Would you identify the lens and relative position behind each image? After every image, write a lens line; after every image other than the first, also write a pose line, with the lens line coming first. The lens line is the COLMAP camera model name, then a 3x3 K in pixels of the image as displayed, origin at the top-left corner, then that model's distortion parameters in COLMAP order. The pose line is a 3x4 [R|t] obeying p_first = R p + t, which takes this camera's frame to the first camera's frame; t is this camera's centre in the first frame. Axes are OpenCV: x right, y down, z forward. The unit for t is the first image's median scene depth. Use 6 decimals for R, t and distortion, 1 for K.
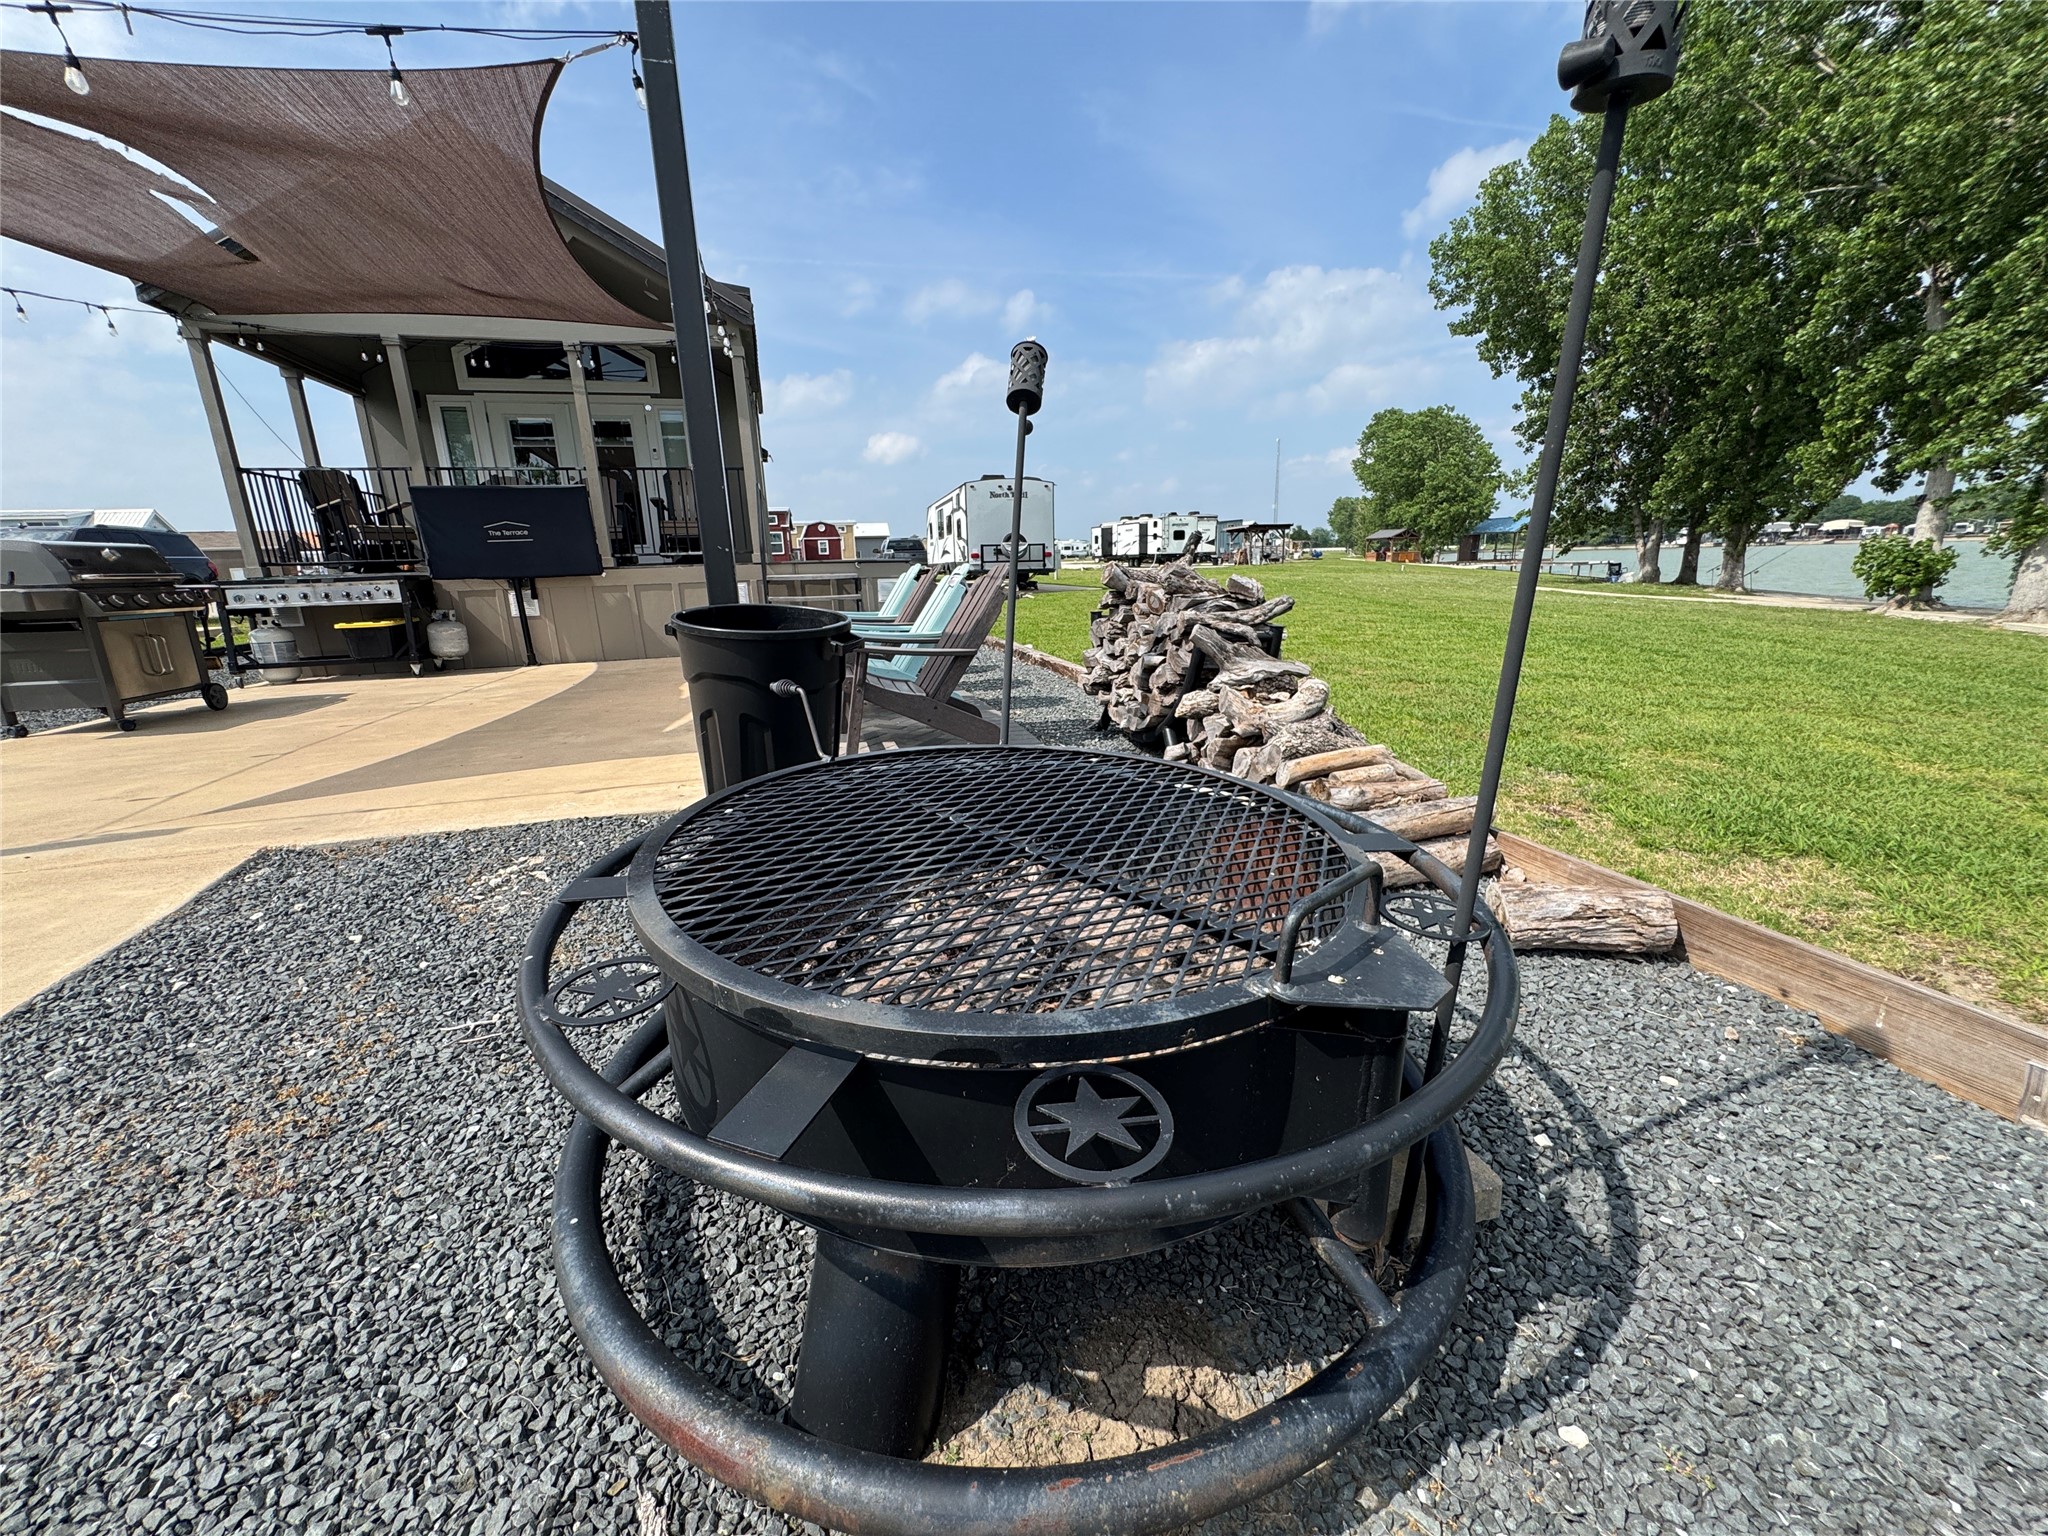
lens RADIAL K [[816.8, 0, 1020.5], [0, 816.8, 769.4], [0, 0, 1]] dist [-0.002214, -0.000181]
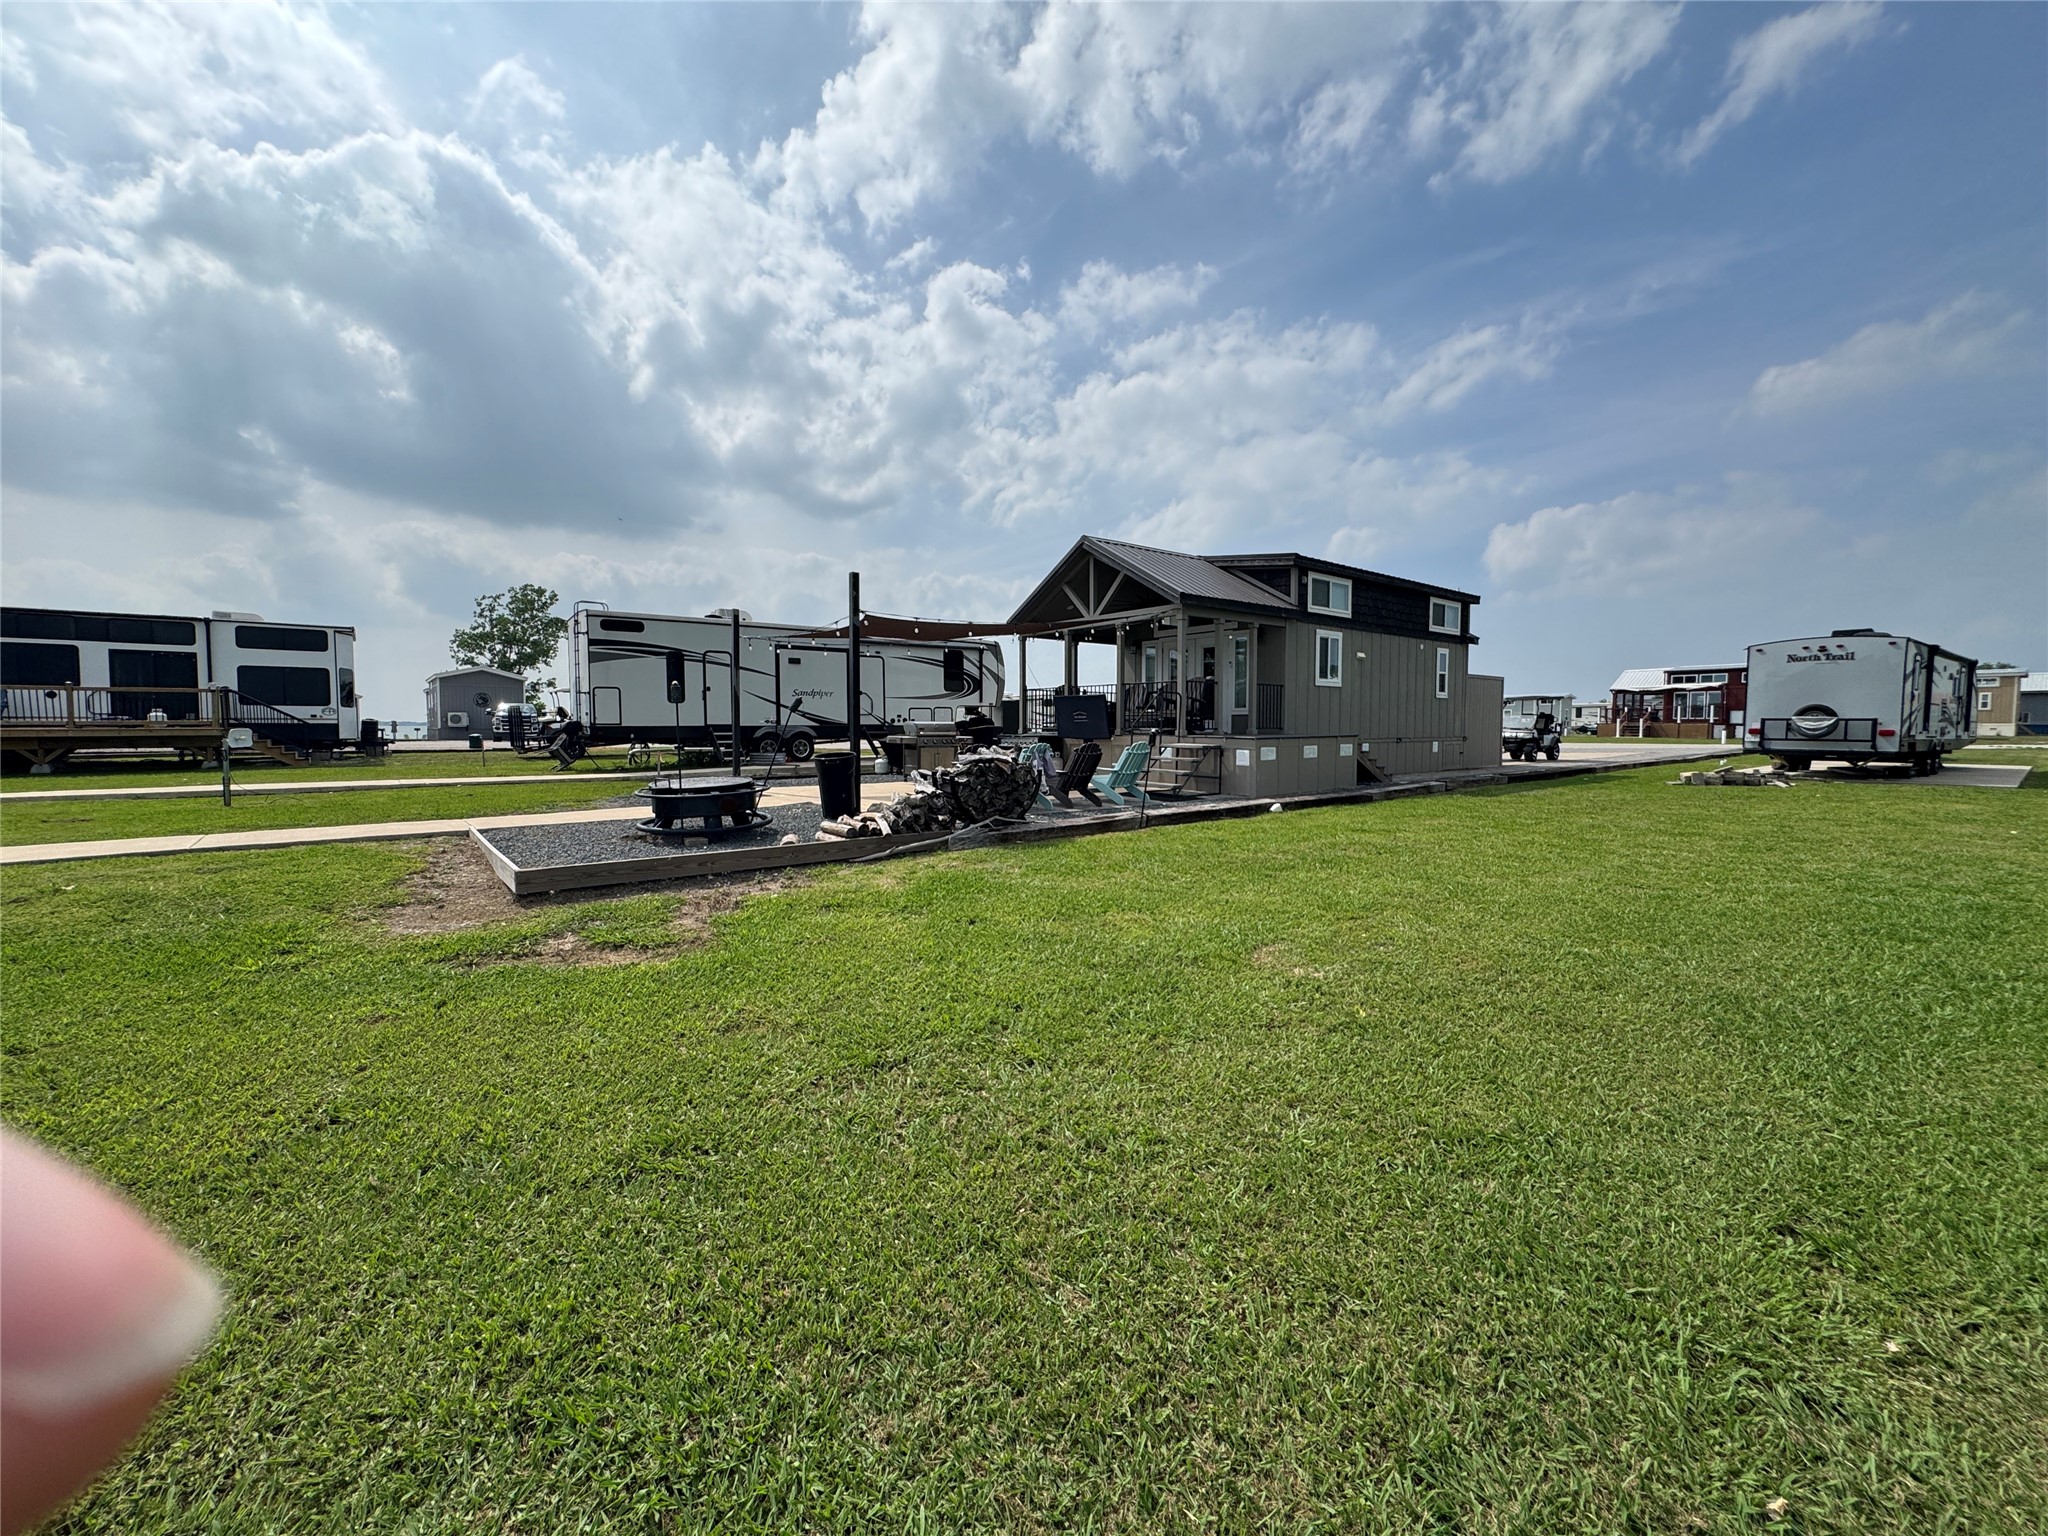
lens RADIAL K [[816.8, 0, 1020.5], [0, 816.8, 769.4], [0, 0, 1]] dist [-0.002214, -0.000181]
pose [[0.375606, 0.076612, -0.923608, 0.873047], [-0.243619, 0.969692, -0.018638, -0.064189], [0.894187, 0.232009, 0.382886, 0.085826]]
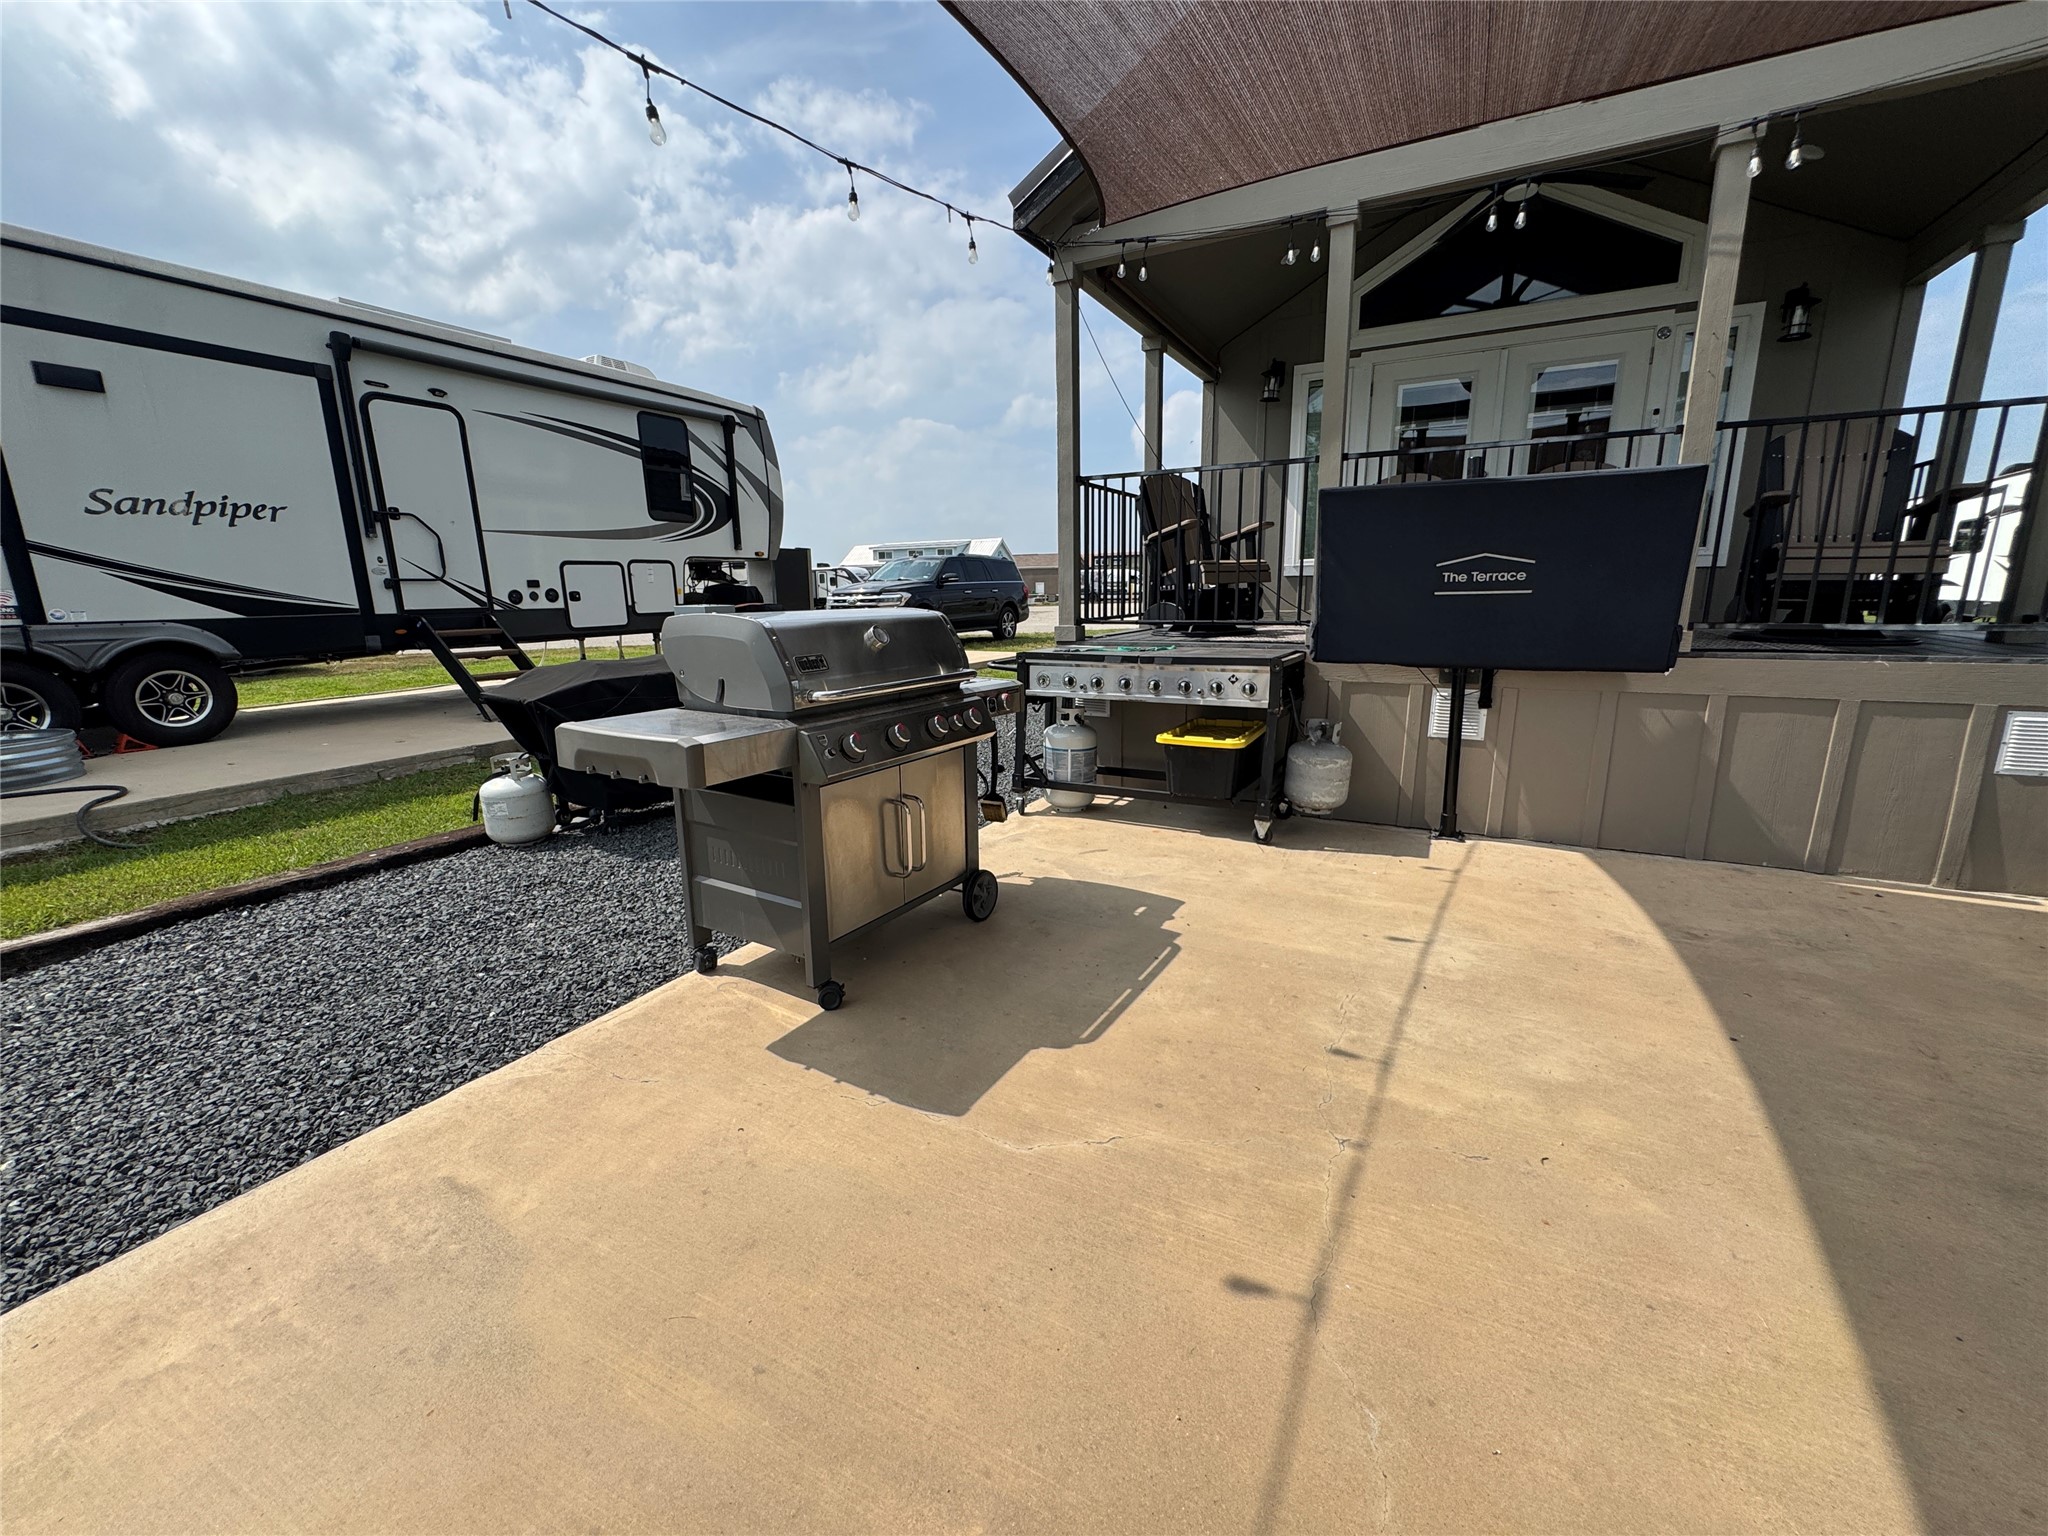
lens RADIAL K [[816.8, 0, 1020.5], [0, 816.8, 769.4], [0, 0, 1]] dist [-0.002214, -0.000181]
pose [[0.715760, 0.167701, -0.677912, -0.347490], [-0.180880, 0.982131, 0.051980, -0.112505], [0.674515, 0.085415, 0.733303, 0.346492]]
